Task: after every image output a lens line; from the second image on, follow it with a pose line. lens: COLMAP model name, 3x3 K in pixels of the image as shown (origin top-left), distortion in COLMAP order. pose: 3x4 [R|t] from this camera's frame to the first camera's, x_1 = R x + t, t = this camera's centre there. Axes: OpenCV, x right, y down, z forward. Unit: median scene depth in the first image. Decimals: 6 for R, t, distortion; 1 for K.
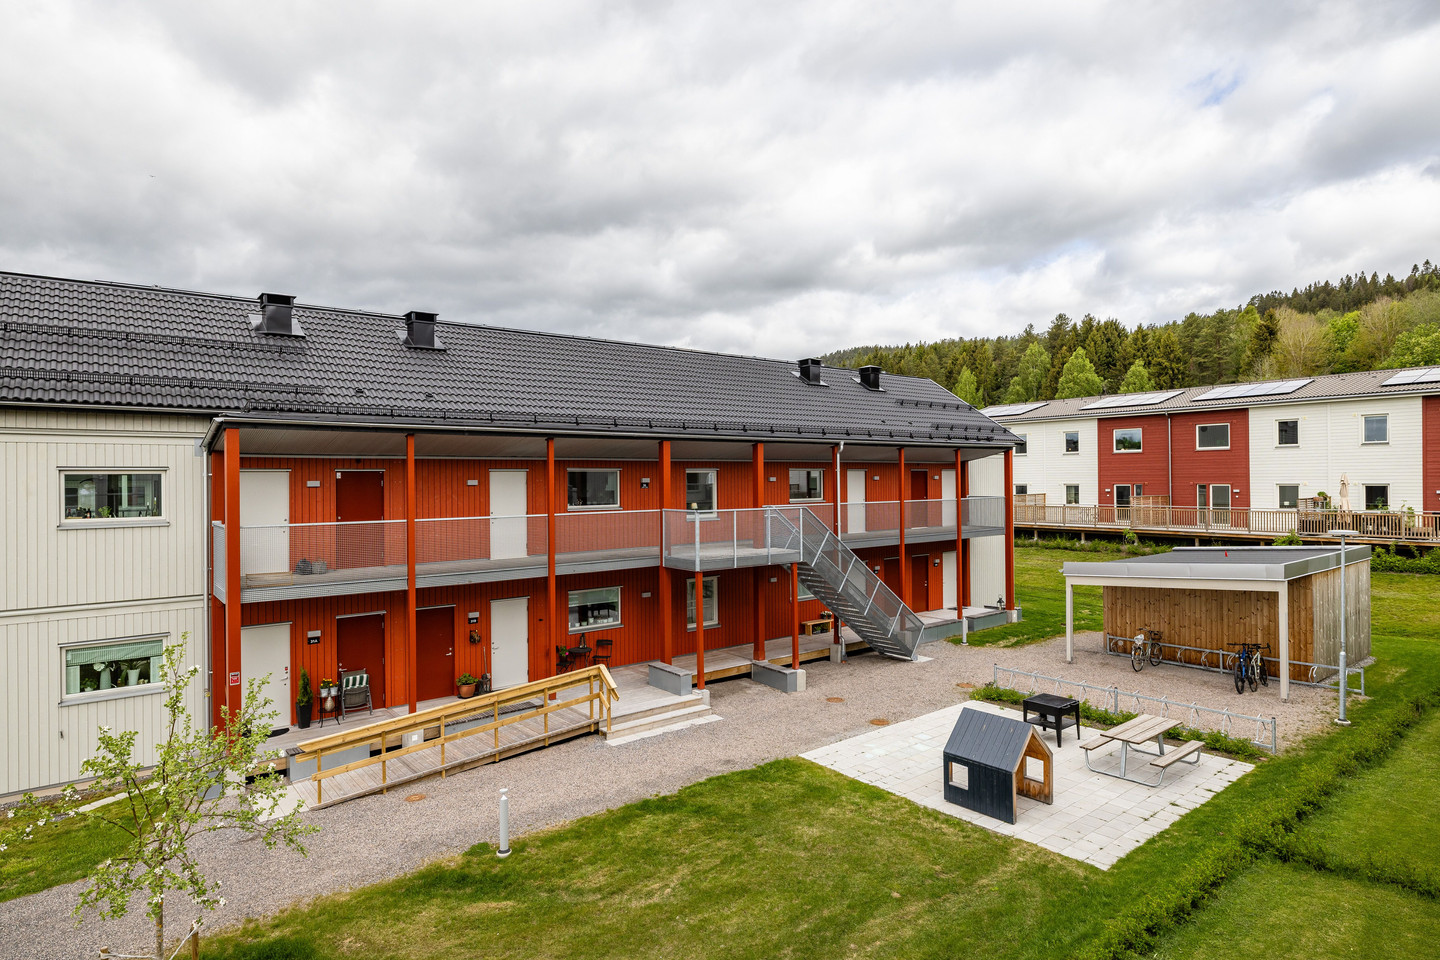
lens RADIAL K [[833.3, 0, 712.6], [0, 833.3, 474.4], [0, 0, 1]] dist [-0.015112, 0.000457]
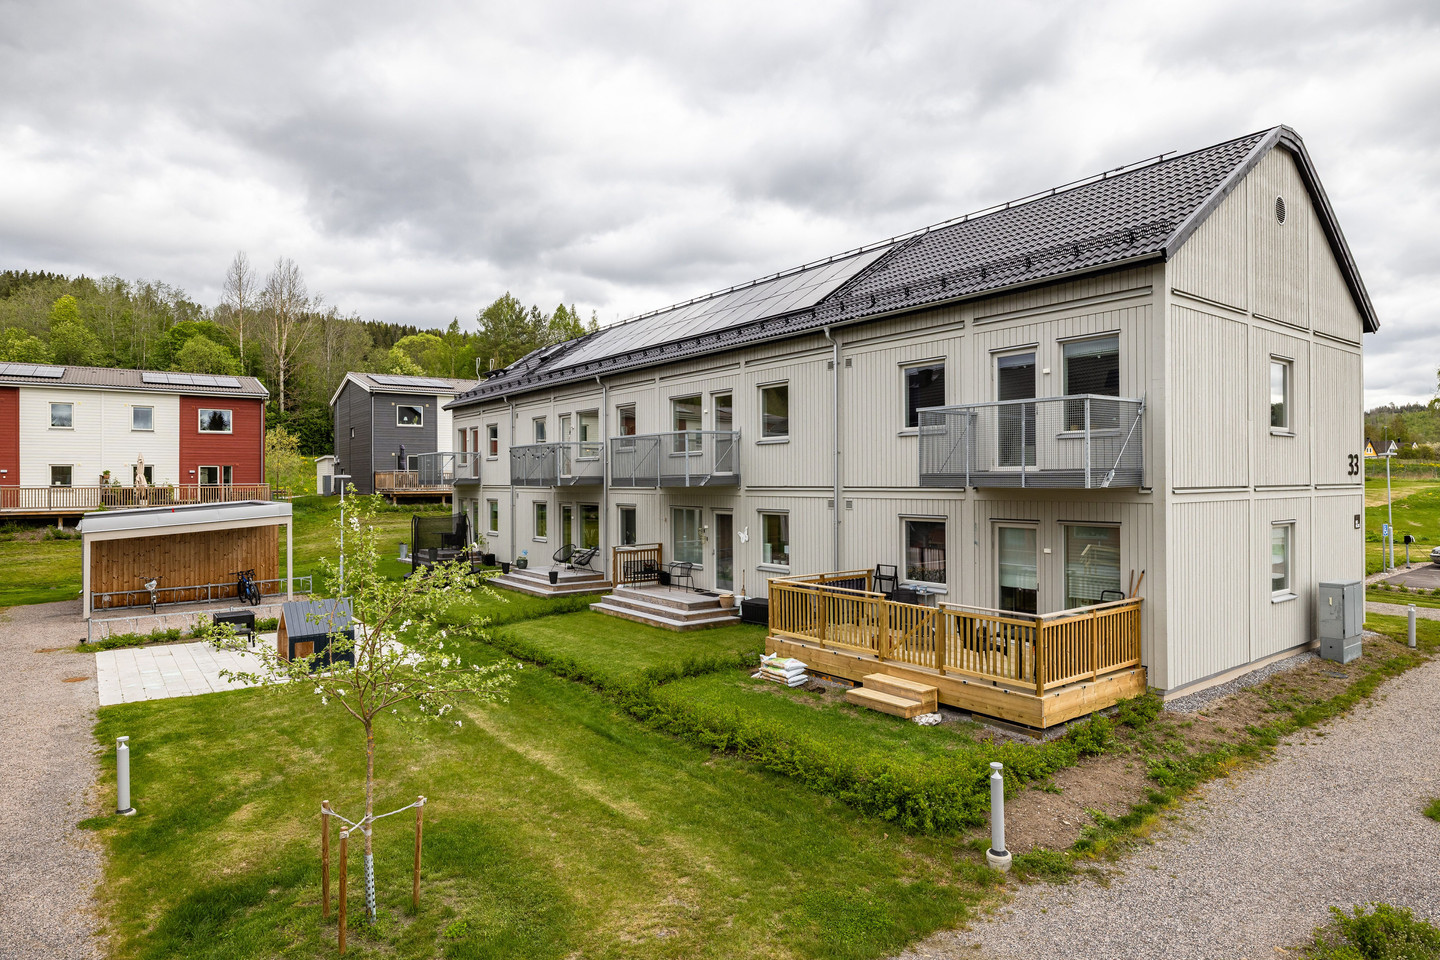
lens RADIAL K [[833.3, 0, 709.6], [0, 833.3, 477.0], [0, 0, 1]] dist [-0.015112, 0.000457]
pose [[0.041301, -0.000939, 0.999146, -1.386546], [-0.005485, 0.999984, 0.001167, 0.096772], [-0.999132, -0.005528, 0.041296, 0.393351]]
